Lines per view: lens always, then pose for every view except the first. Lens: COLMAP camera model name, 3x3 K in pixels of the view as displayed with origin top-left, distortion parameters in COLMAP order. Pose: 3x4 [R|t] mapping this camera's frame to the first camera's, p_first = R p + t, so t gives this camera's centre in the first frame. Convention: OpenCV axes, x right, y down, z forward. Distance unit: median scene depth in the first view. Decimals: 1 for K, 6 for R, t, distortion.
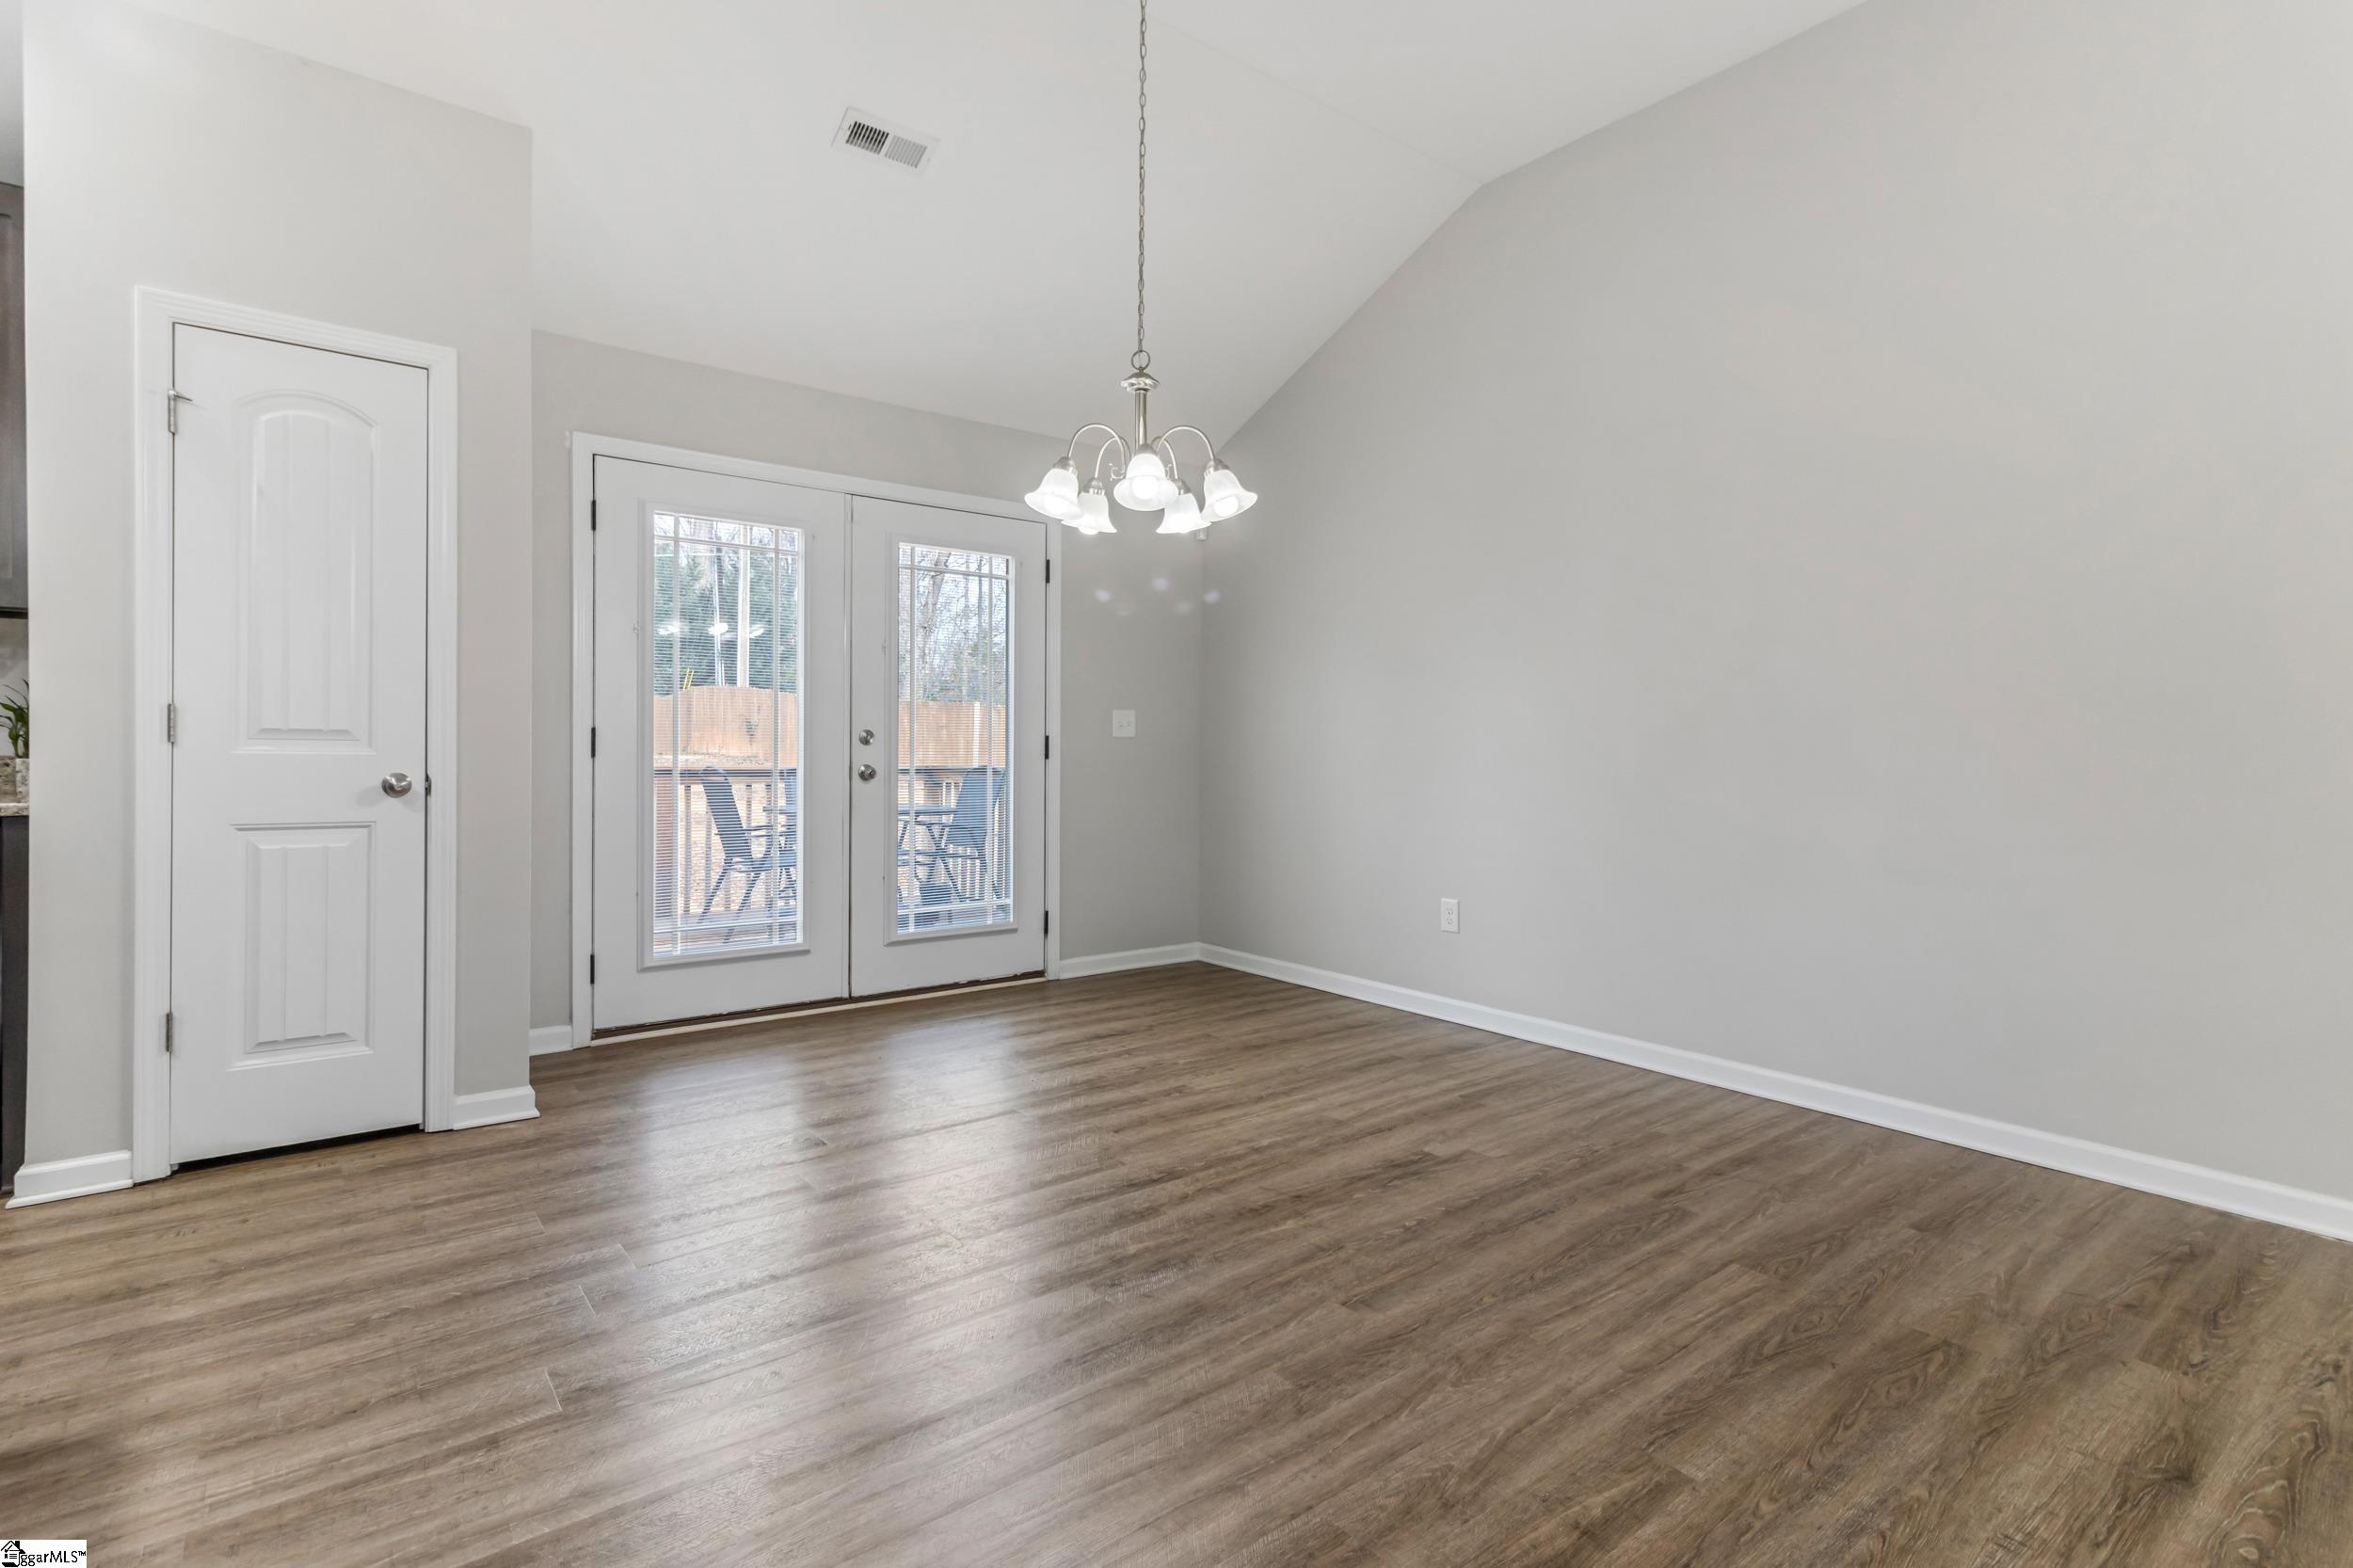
lens RADIAL K [[1134.8, 0, 1179.4], [0, 1134.8, 768.3], [0, 0, 1]] dist [0.000651, 0.000329]
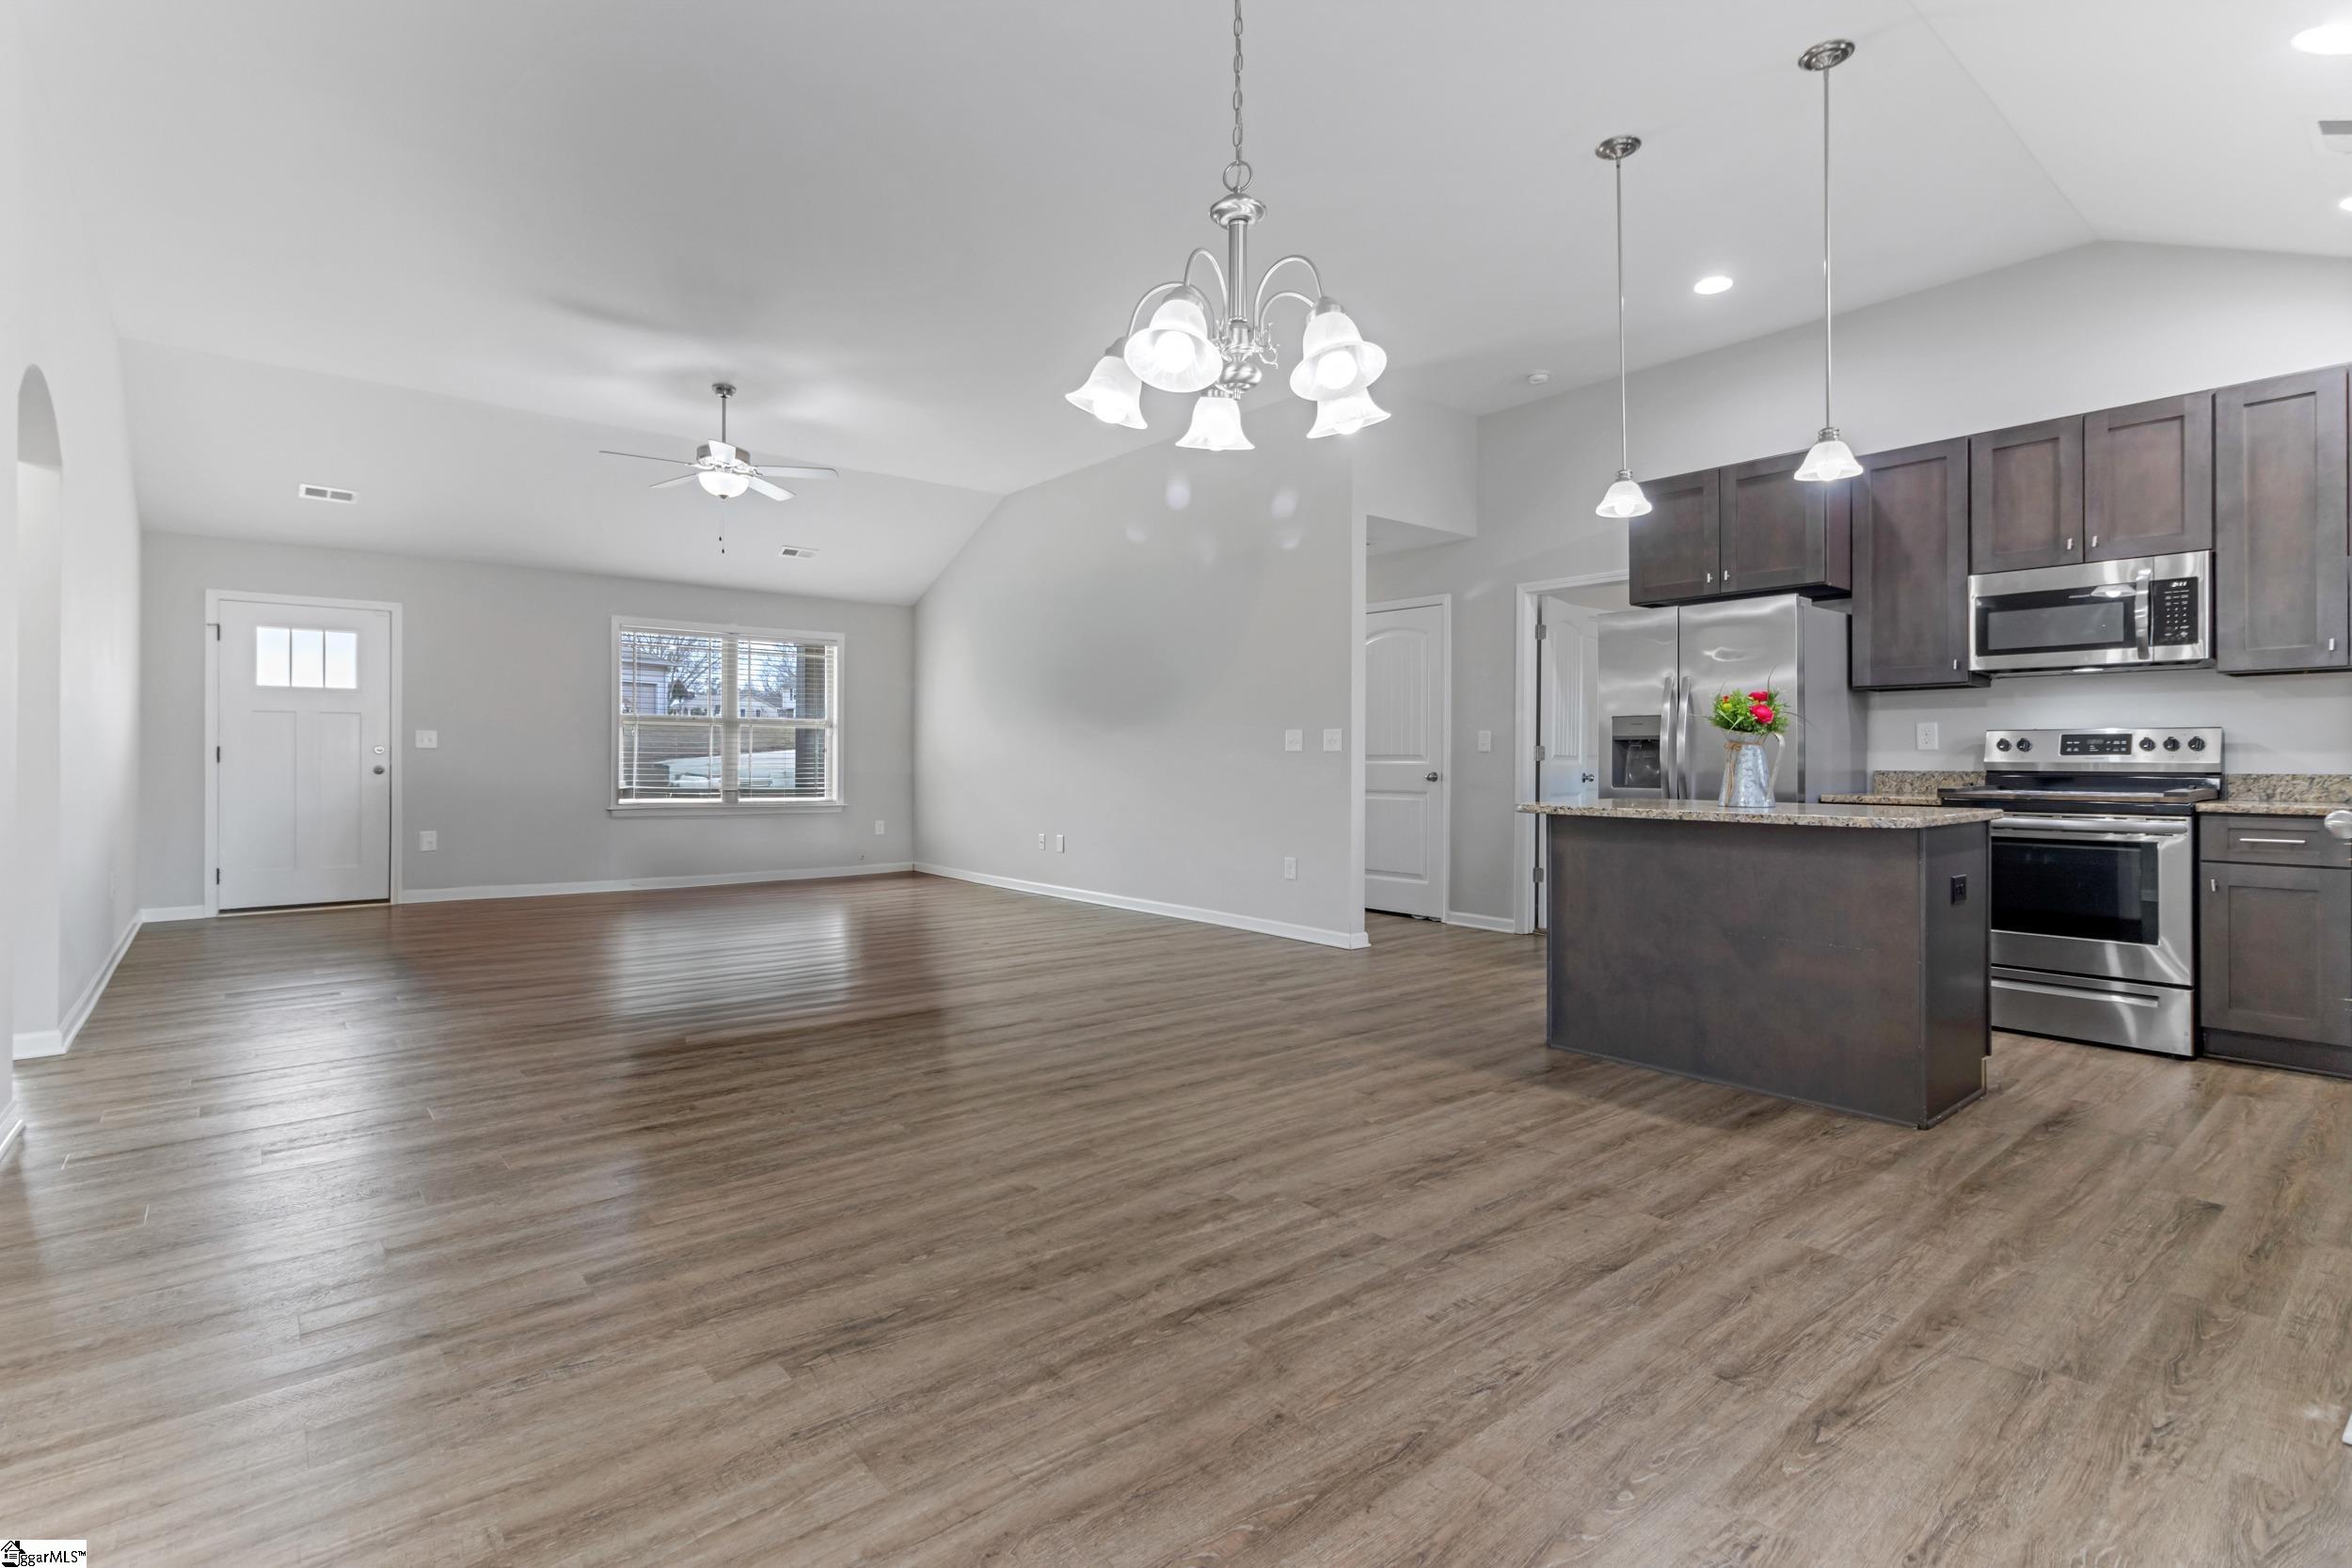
lens RADIAL K [[1134.2, 0, 1170.4], [0, 1134.2, 765.7], [0, 0, 1]] dist [0.000651, 0.000329]
pose [[-0.999729, -0.009912, -0.021079, 0.020580], [-0.010291, 0.999786, 0.017955, -0.029087], [0.020896, 0.018167, -0.999617, 2.044462]]
